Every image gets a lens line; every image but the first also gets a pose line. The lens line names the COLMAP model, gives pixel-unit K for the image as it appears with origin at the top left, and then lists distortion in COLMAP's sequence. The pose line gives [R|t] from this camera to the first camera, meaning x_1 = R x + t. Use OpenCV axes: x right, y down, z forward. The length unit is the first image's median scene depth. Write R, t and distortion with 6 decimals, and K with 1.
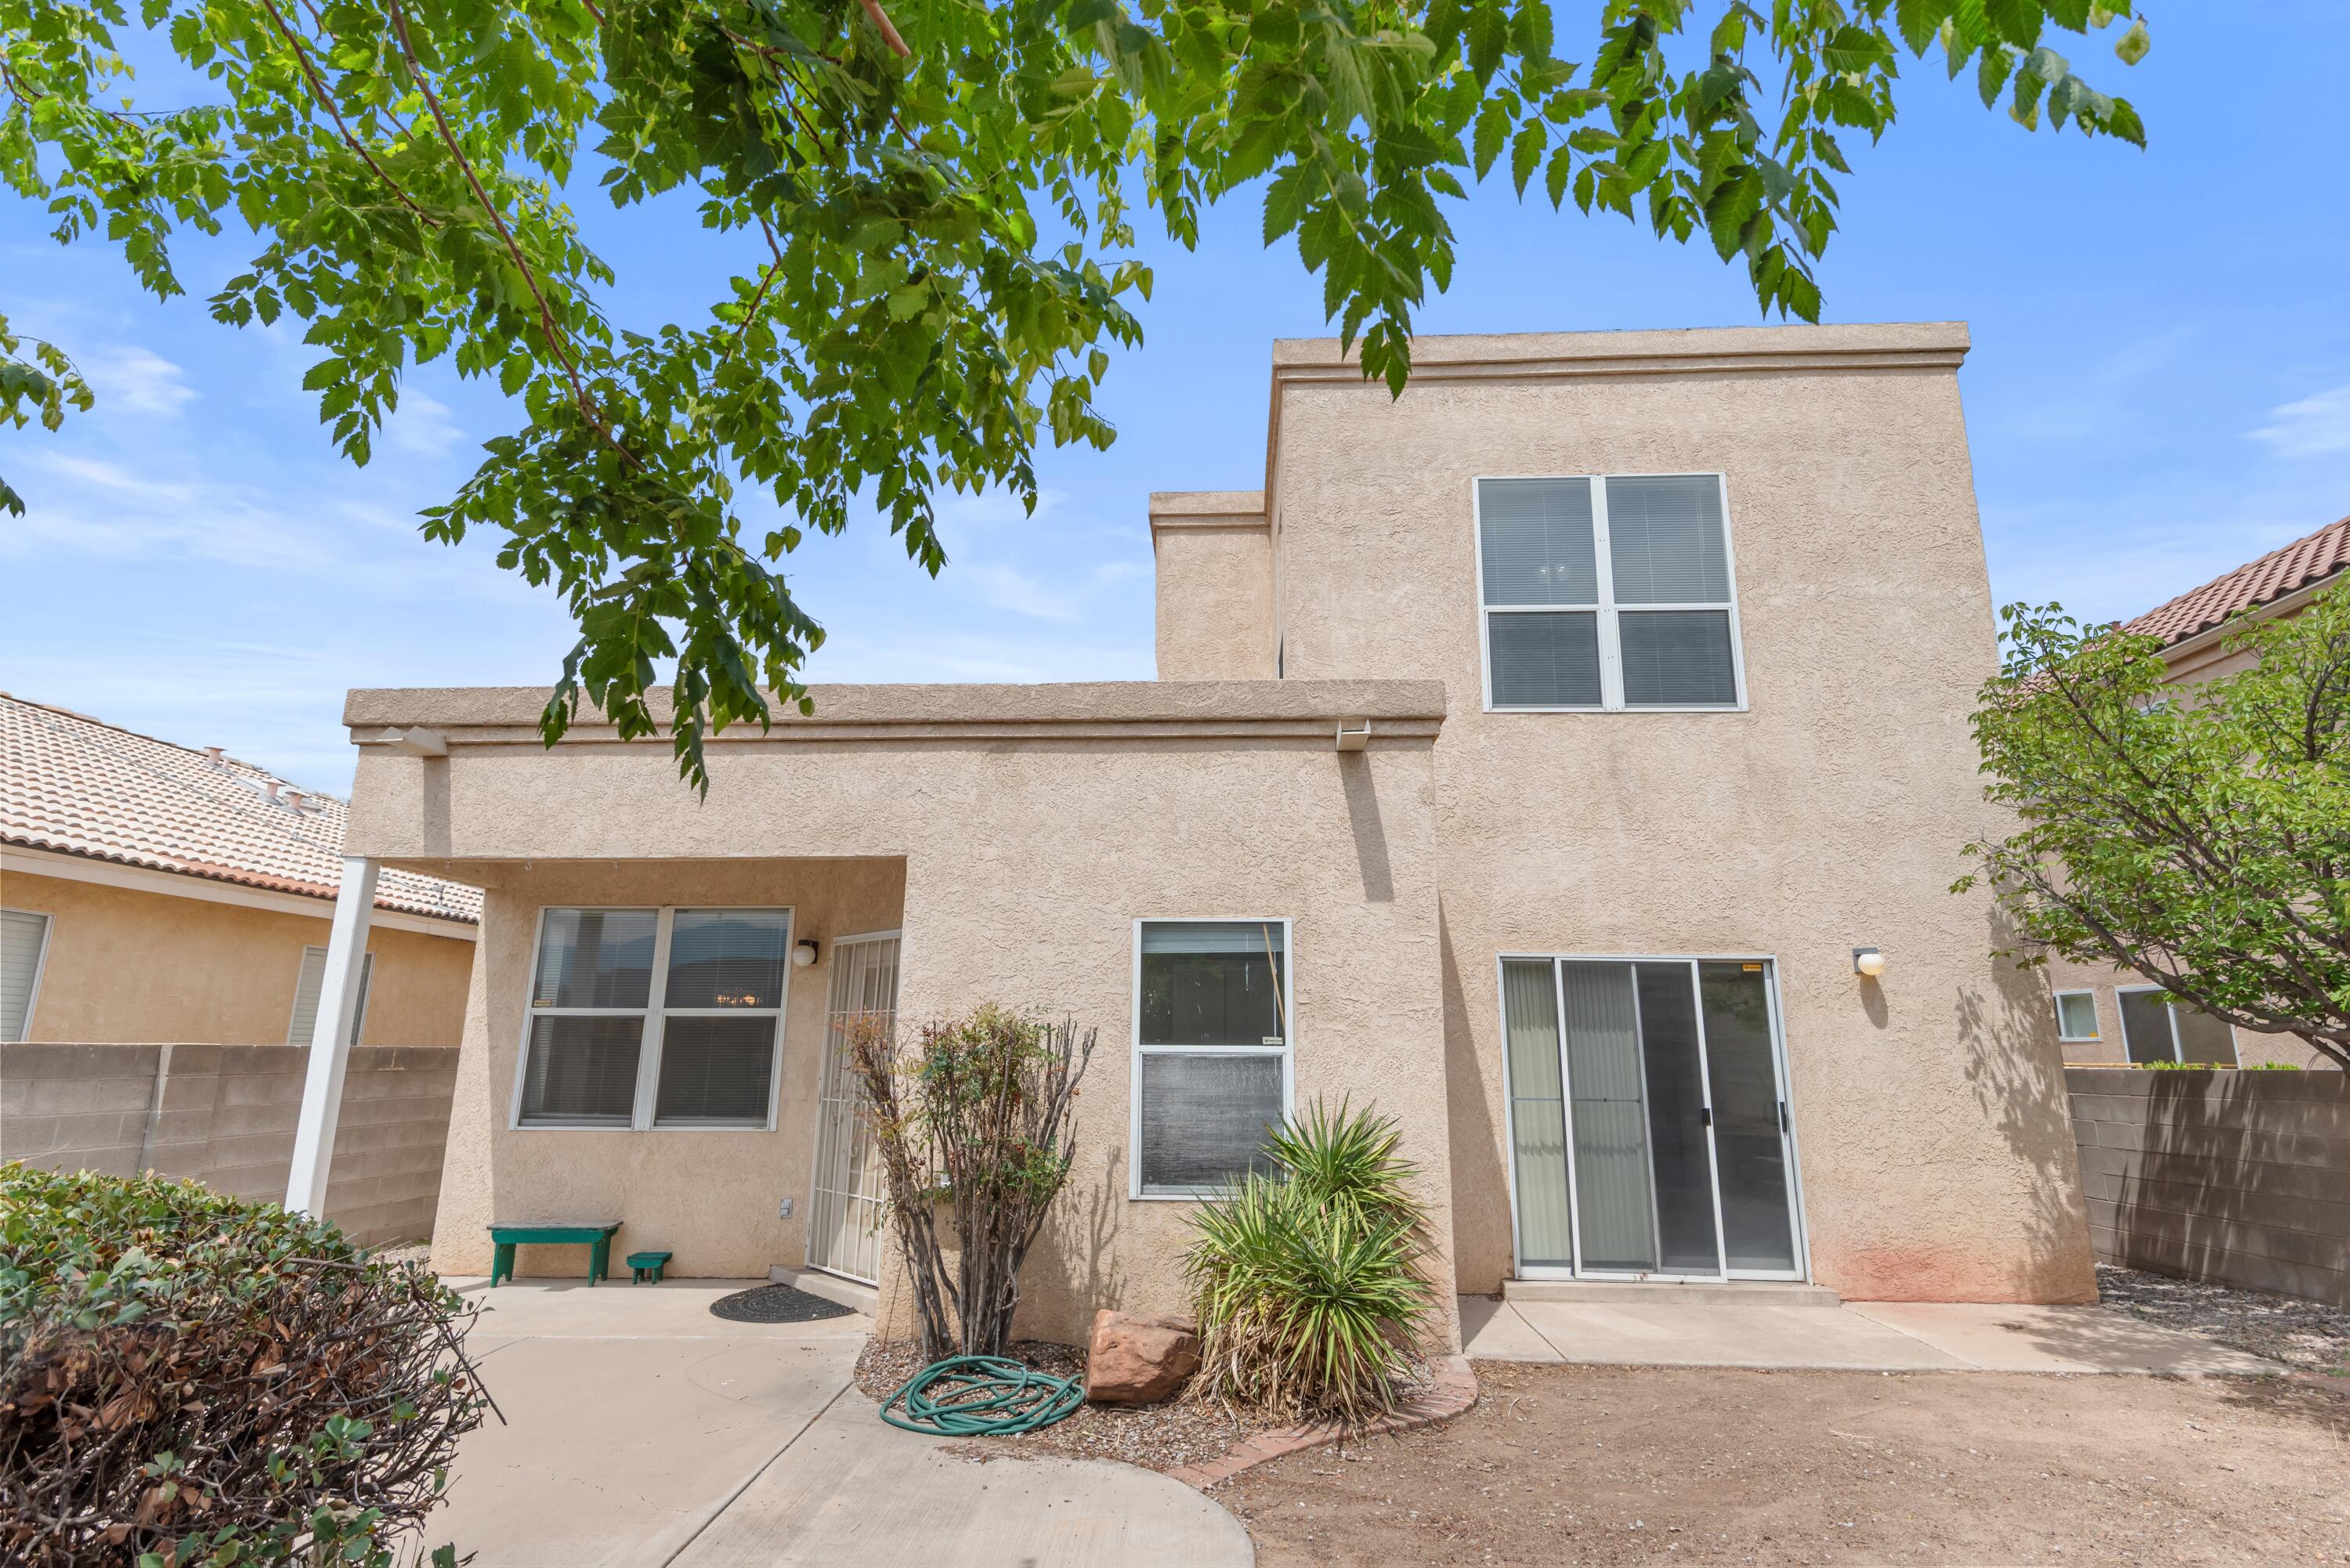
lens RADIAL K [[1230.7, 0, 1175.2], [0, 1230.7, 758.3], [0, 0, 1]] dist [0.003731, 0.000007]
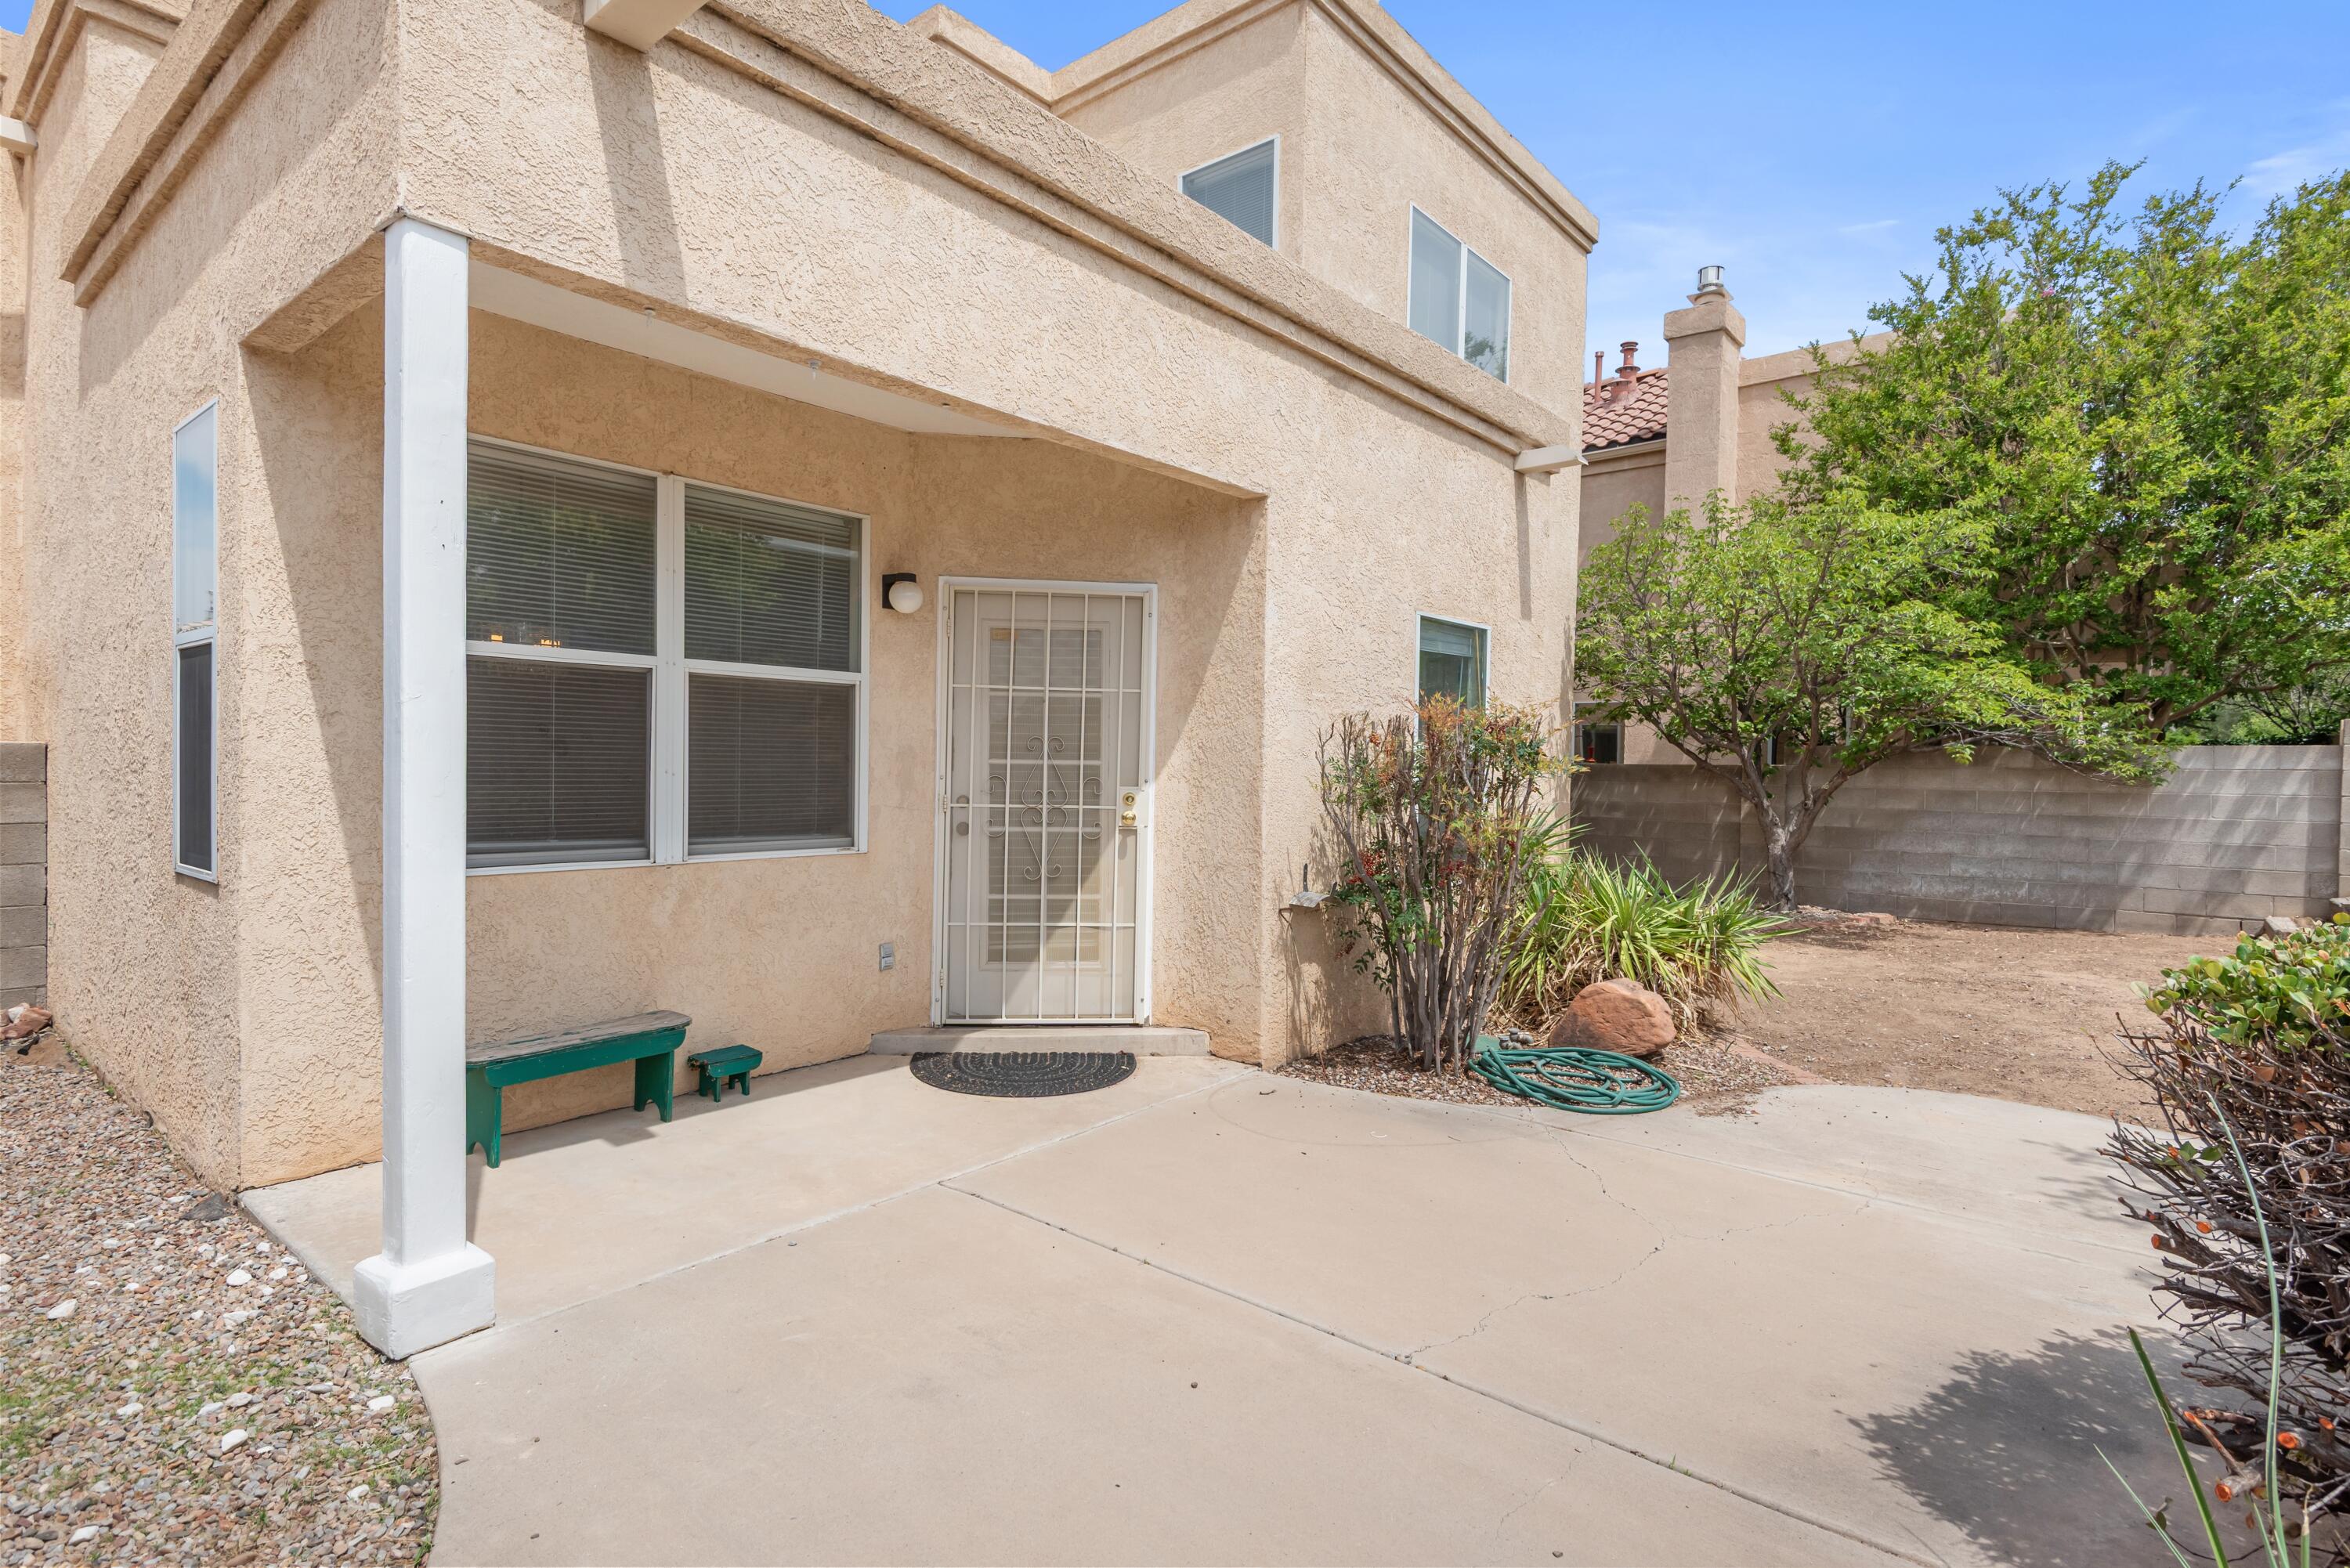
lens RADIAL K [[1175.4, 0, 1175.0], [0, 1175.4, 784.0], [0, 0, 1]] dist [0.000617, -0.000120]
pose [[0.604353, -0.013487, 0.796603, -0.756530], [-0.208727, 0.962253, 0.174646, 0.122980], [-0.768889, -0.271821, 0.578726, 0.523015]]
